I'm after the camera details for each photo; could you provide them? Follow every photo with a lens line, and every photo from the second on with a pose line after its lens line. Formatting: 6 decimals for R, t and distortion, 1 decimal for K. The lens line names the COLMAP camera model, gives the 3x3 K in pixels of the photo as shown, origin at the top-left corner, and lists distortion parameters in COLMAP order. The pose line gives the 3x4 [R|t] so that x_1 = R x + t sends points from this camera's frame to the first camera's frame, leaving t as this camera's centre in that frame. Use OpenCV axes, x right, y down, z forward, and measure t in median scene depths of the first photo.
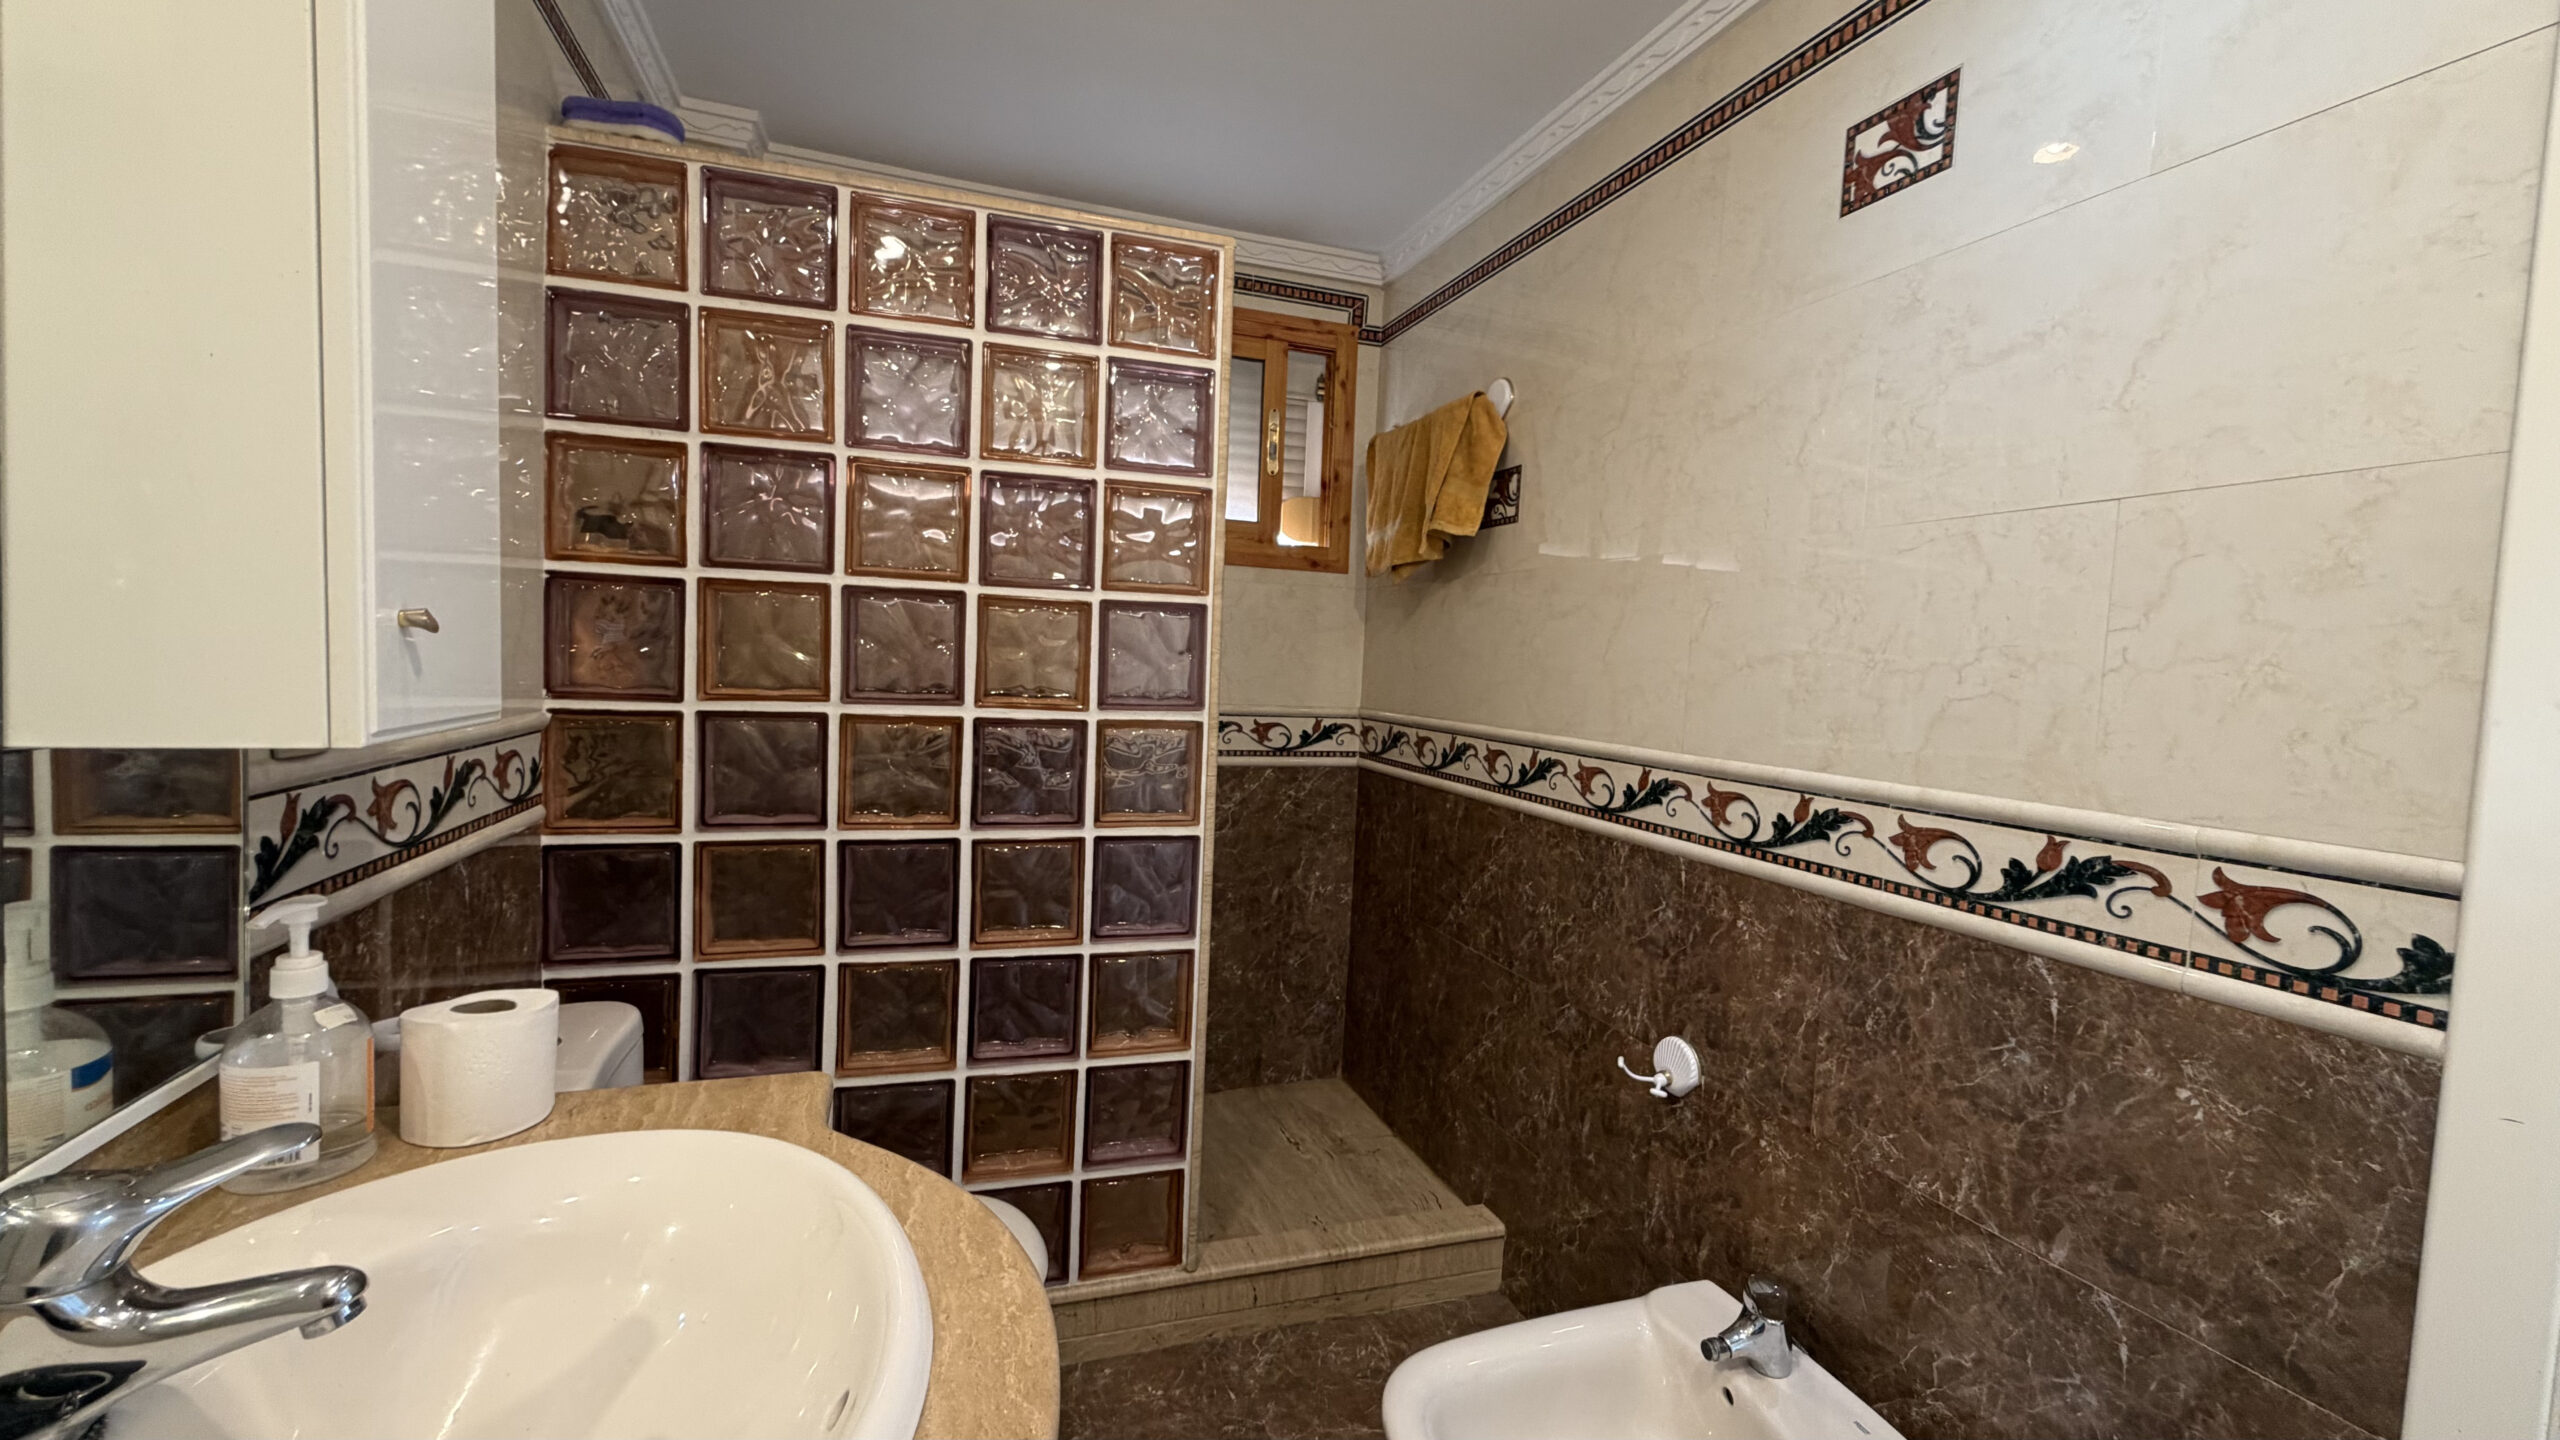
lens RADIAL K [[1022.6, 0, 1271.7], [0, 1022.6, 717.3], [0, 0, 1]] dist [0.000756, 0.000387]
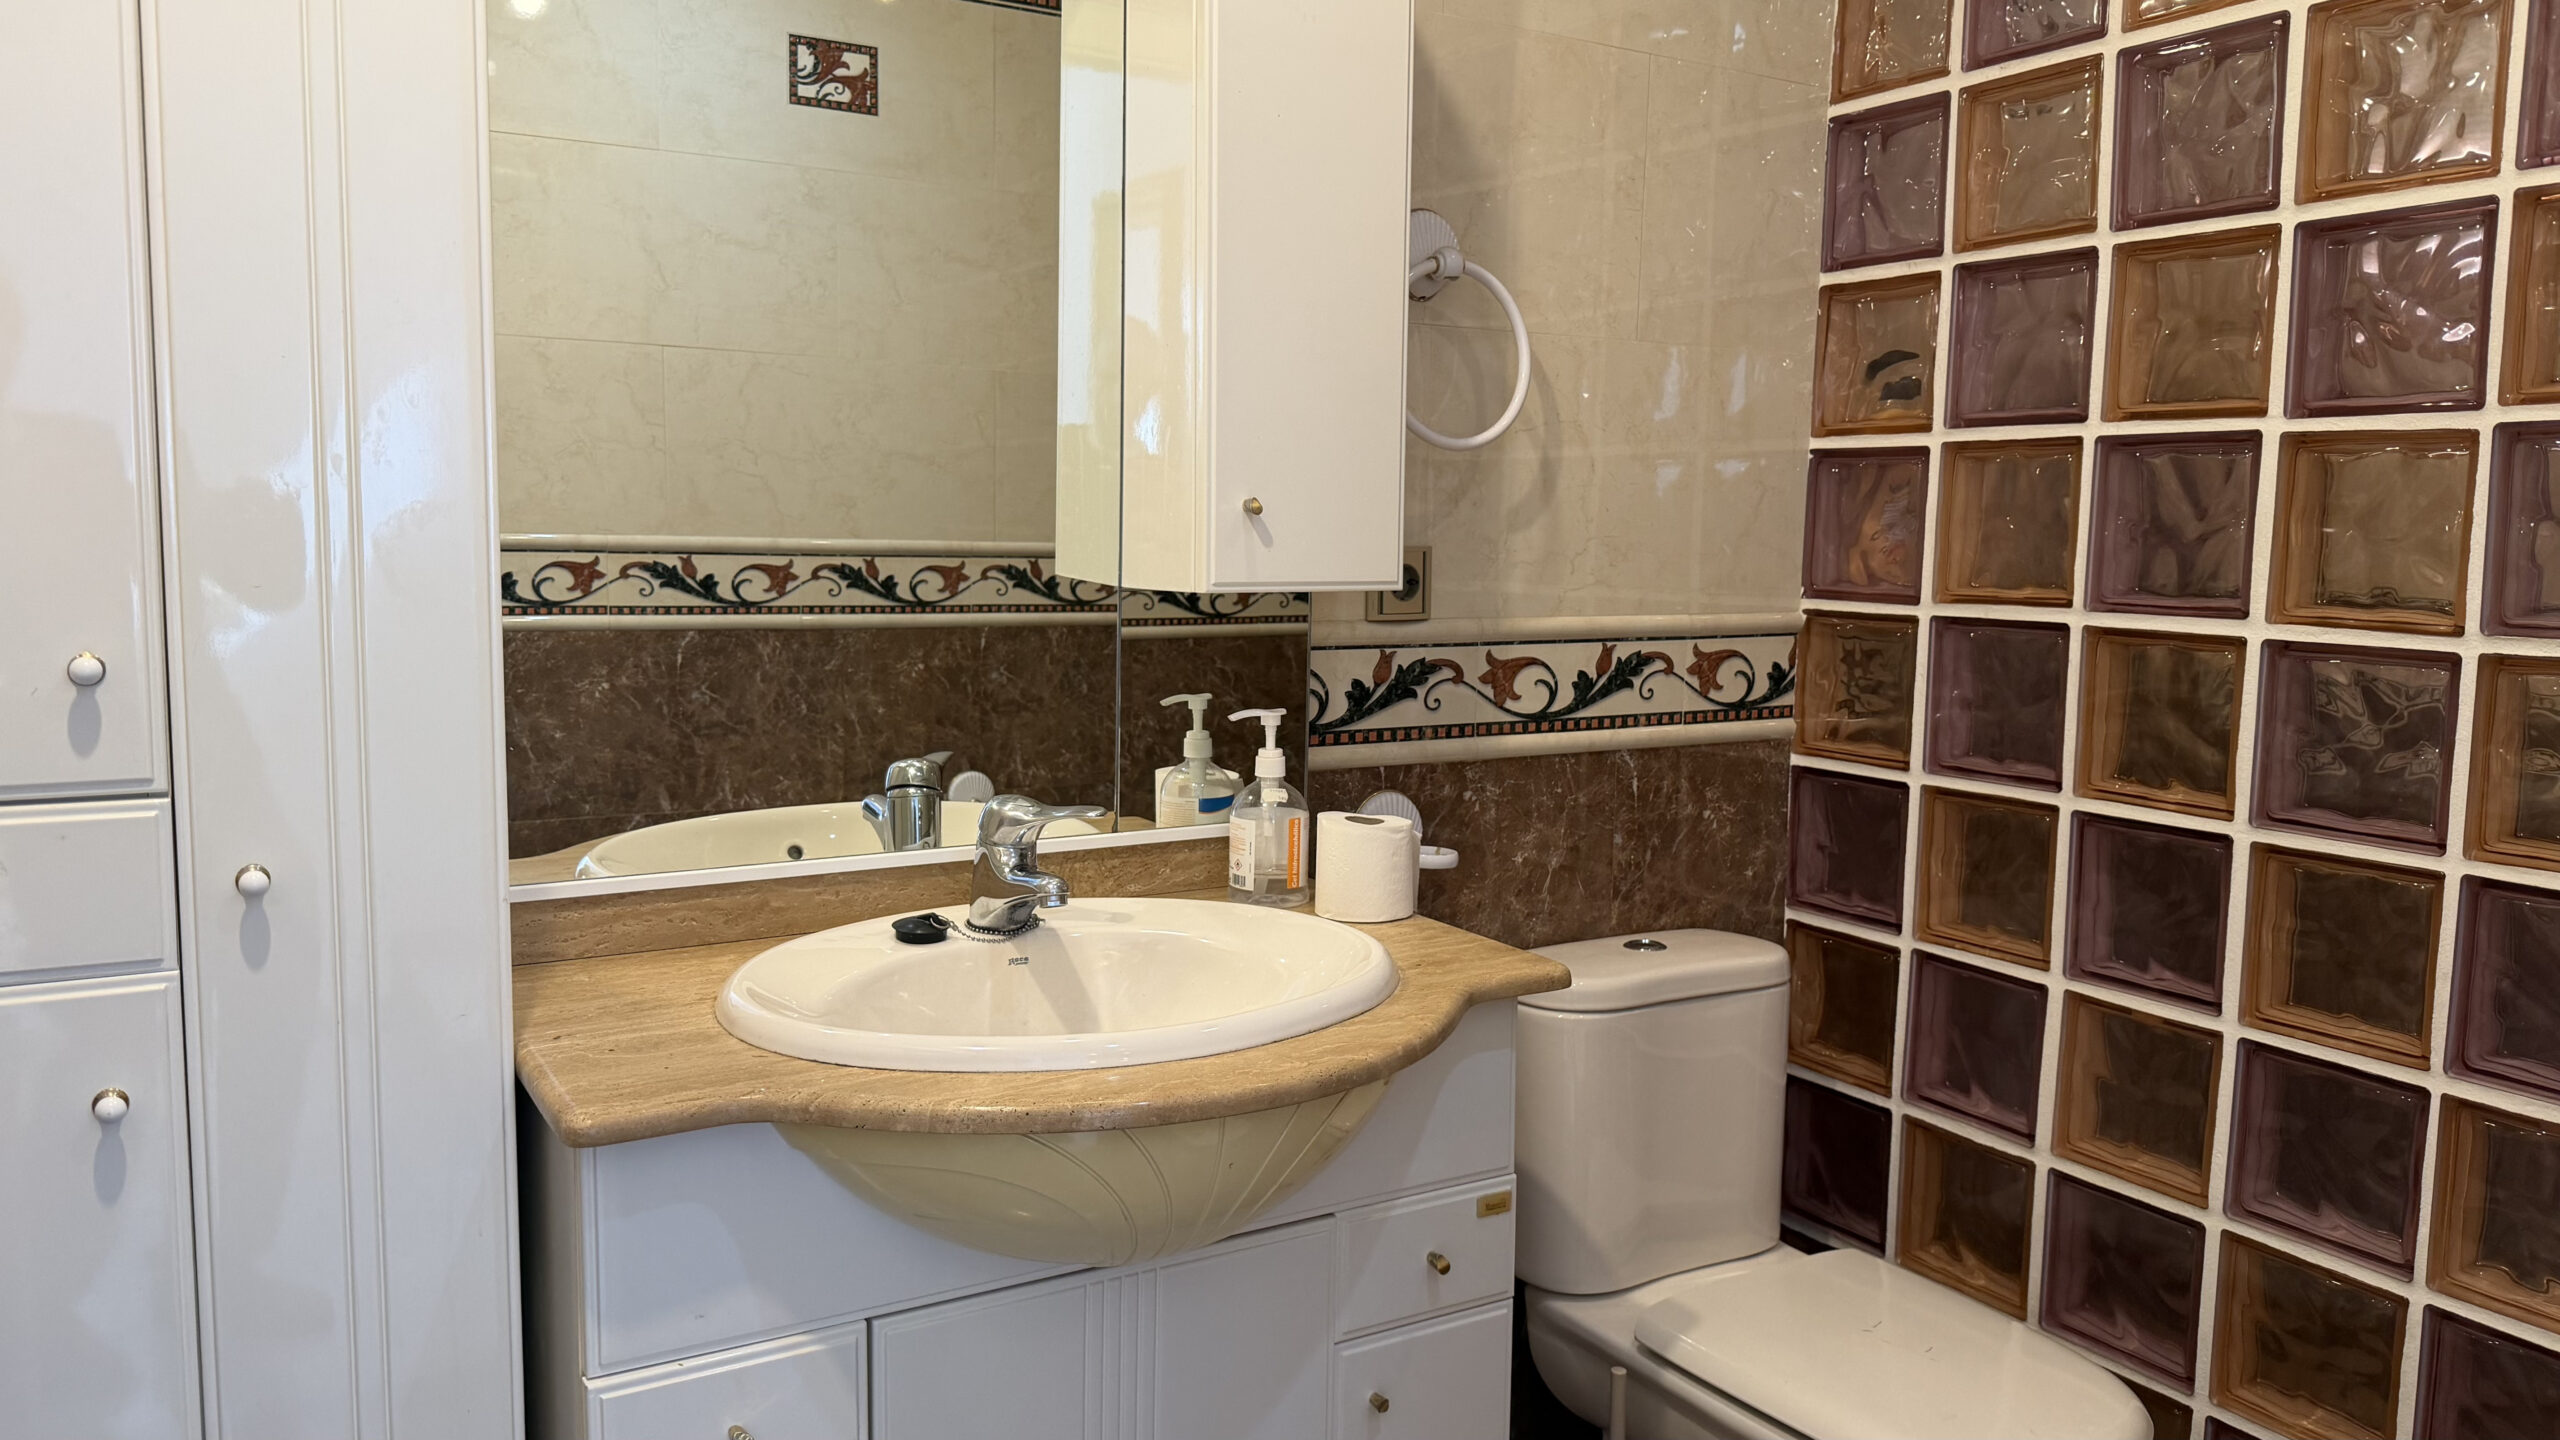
lens RADIAL K [[1856.1, 0, 1280.0], [0, 1856.1, 720.0], [0, 0, 1]] dist [0.000796, -0.001671]
pose [[0.202613, 0.066464, -0.977001, 0.778768], [-0.059297, 0.996696, 0.055507, 0.025352], [0.977462, 0.046687, 0.205885, 0.251496]]
